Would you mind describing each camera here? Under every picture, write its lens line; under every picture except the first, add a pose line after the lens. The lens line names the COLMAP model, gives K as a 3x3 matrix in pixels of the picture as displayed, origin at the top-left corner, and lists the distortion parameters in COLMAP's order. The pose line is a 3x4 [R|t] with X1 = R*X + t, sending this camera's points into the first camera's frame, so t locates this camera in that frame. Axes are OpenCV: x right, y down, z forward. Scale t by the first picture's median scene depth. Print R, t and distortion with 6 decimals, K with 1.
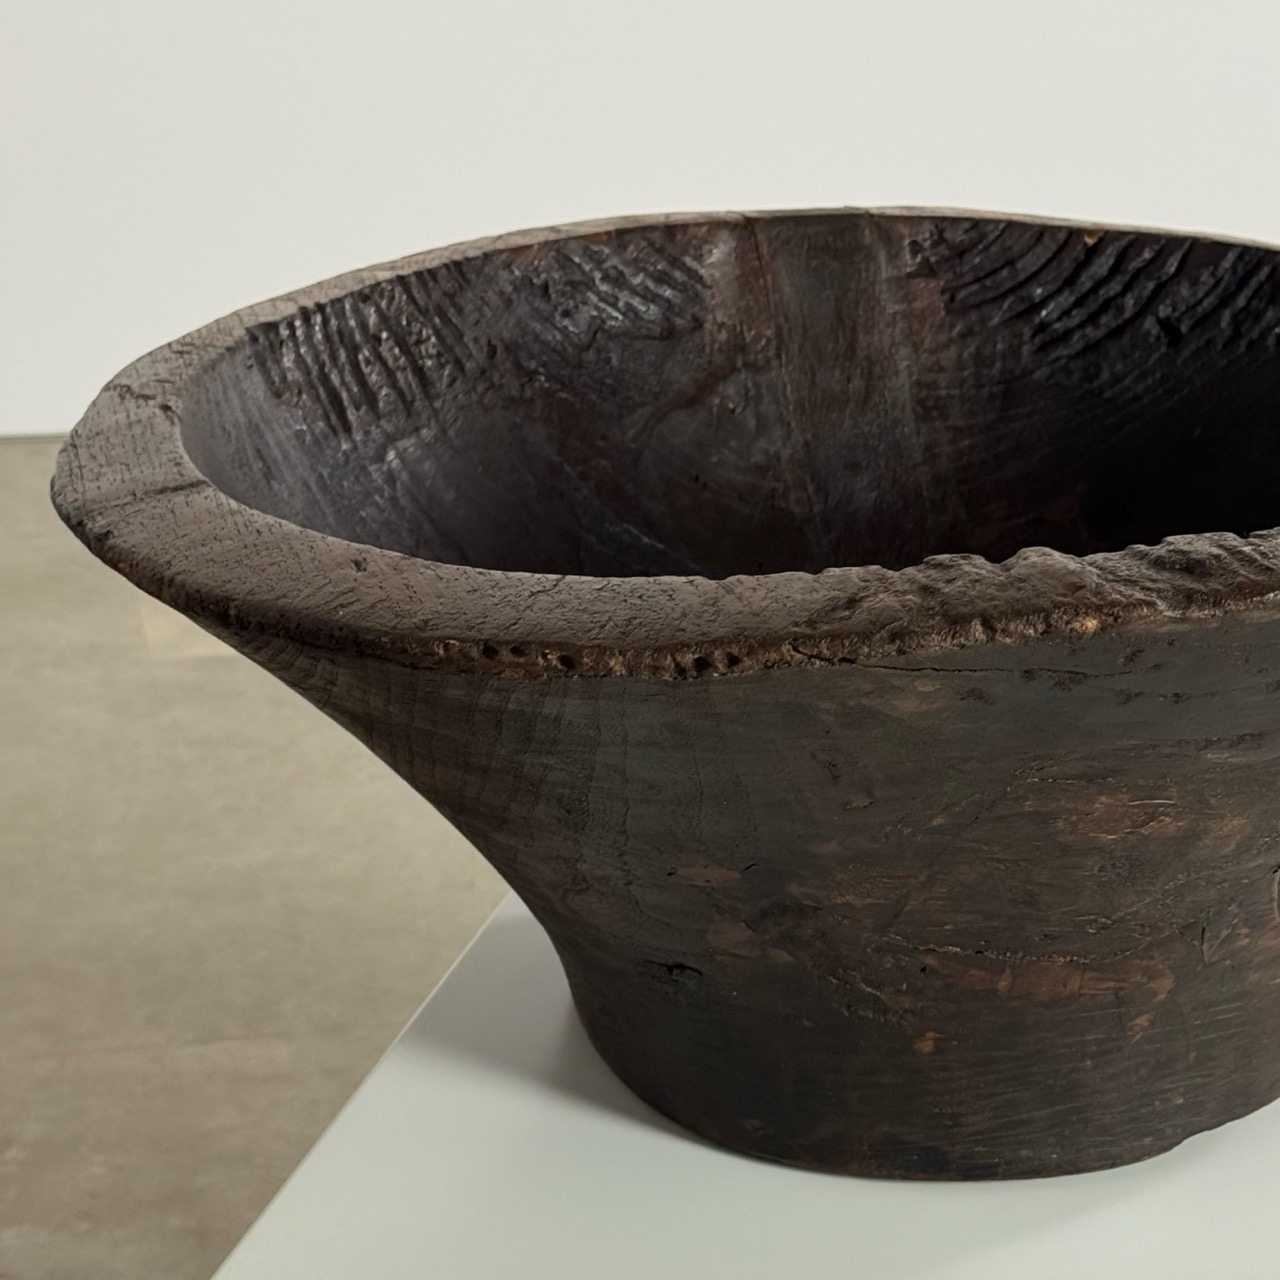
lens RADIAL K [[3239.8, 0, 641.2], [0, 3239.8, 643.1], [0, 0, 1]] dist [0.136664, 0.000000]
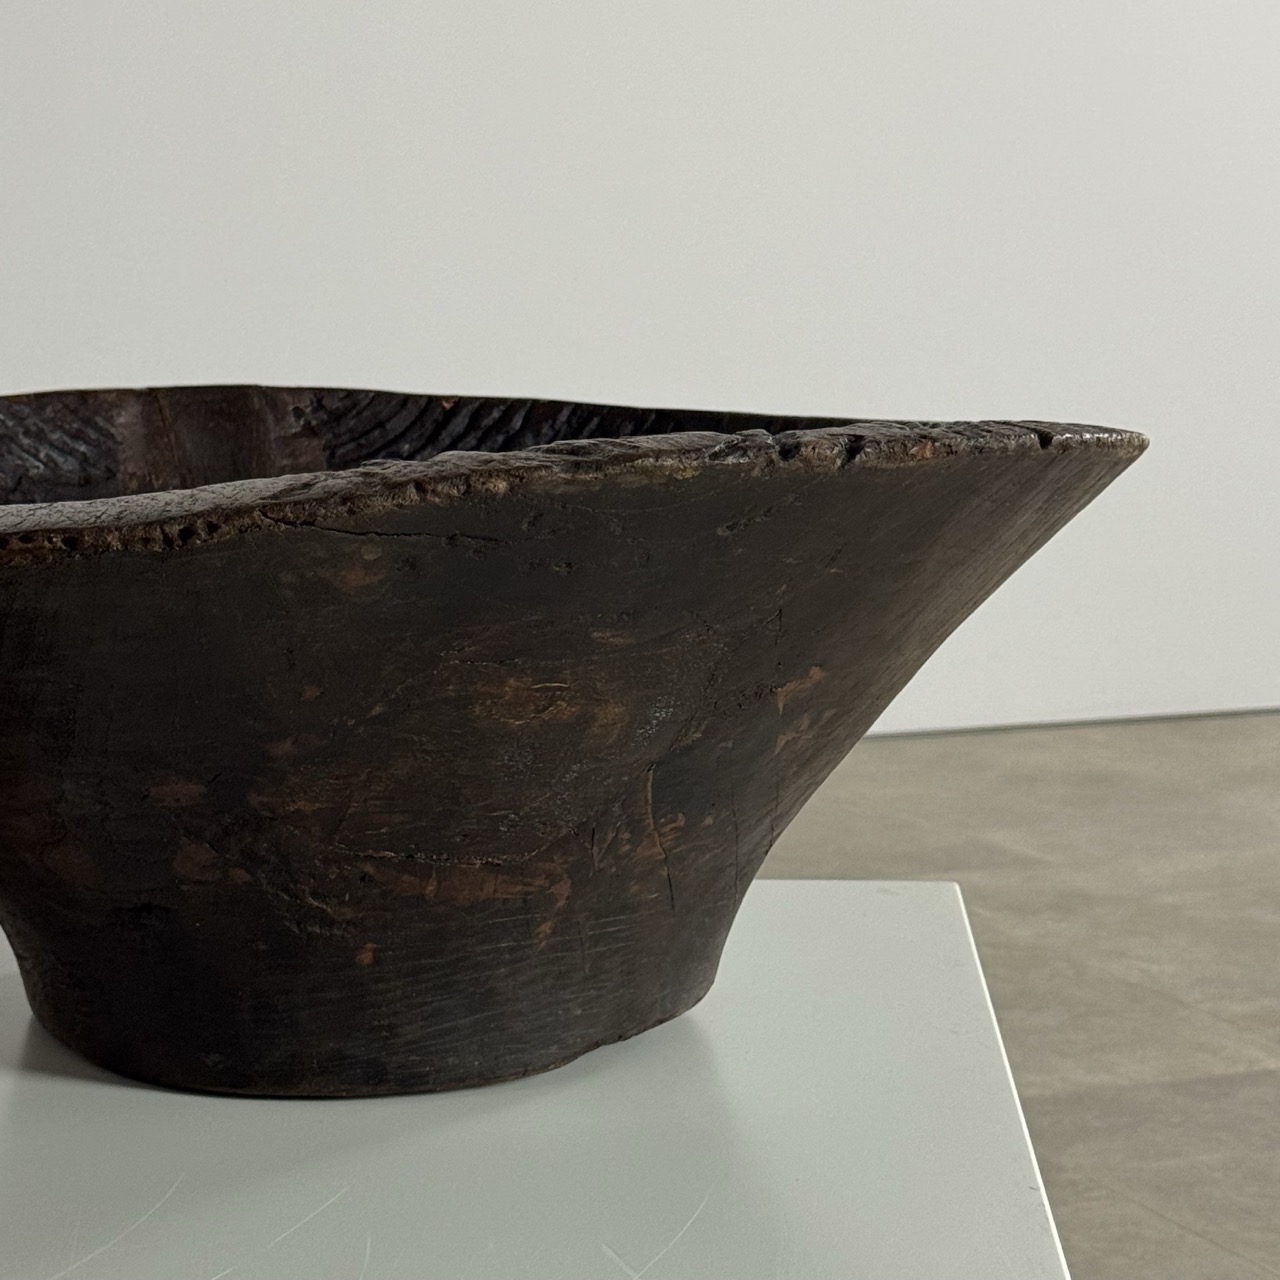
lens RADIAL K [[3239.8, 0, 639.4], [0, 3239.8, 637.5], [0, 0, 1]] dist [0.136664, 0.000000]
pose [[0.975956, -0.026246, 0.216381, -0.065075], [0.064478, 0.983058, -0.171578, 0.215239], [-0.208212, 0.181404, 0.961114, -0.159819]]
